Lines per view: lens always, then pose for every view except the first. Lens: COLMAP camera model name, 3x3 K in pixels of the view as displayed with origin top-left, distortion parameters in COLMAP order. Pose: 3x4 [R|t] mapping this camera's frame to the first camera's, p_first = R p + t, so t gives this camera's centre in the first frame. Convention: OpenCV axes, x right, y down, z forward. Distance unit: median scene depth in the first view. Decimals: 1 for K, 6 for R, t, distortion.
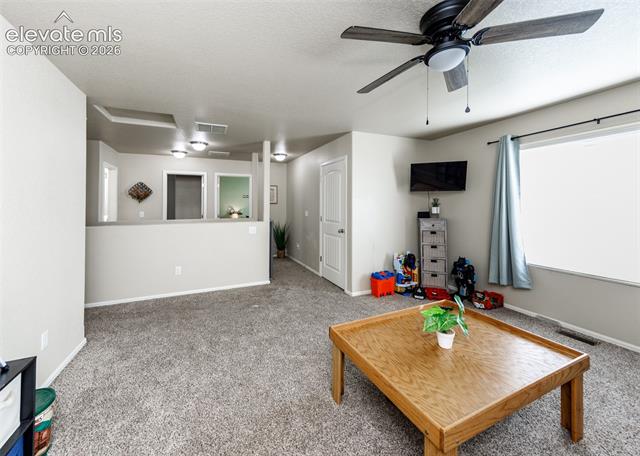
lens RADIAL K [[243.8, 0, 311.0], [0, 243.8, 201.6], [0, 0, 1]] dist [0.001325, 0.000109]
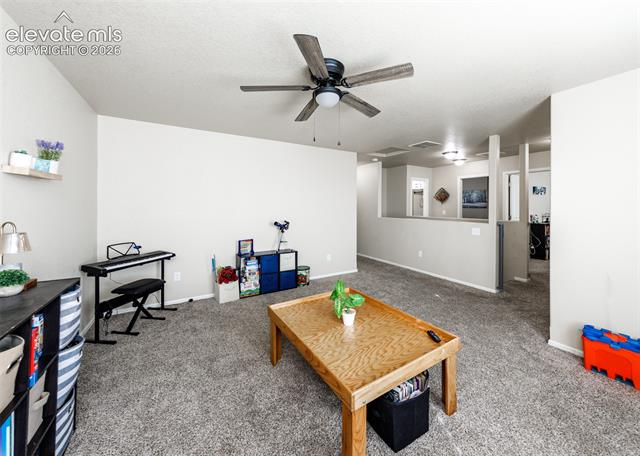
lens RADIAL K [[243.8, 0, 333.9], [0, 243.8, 206.1], [0, 0, 1]] dist [0.001325, 0.000109]
pose [[0.163779, 0.007877, -0.986466, 0.498978], [0.009780, 0.999906, 0.009608, -0.000801], [0.986449, -0.011222, 0.163686, 0.214427]]
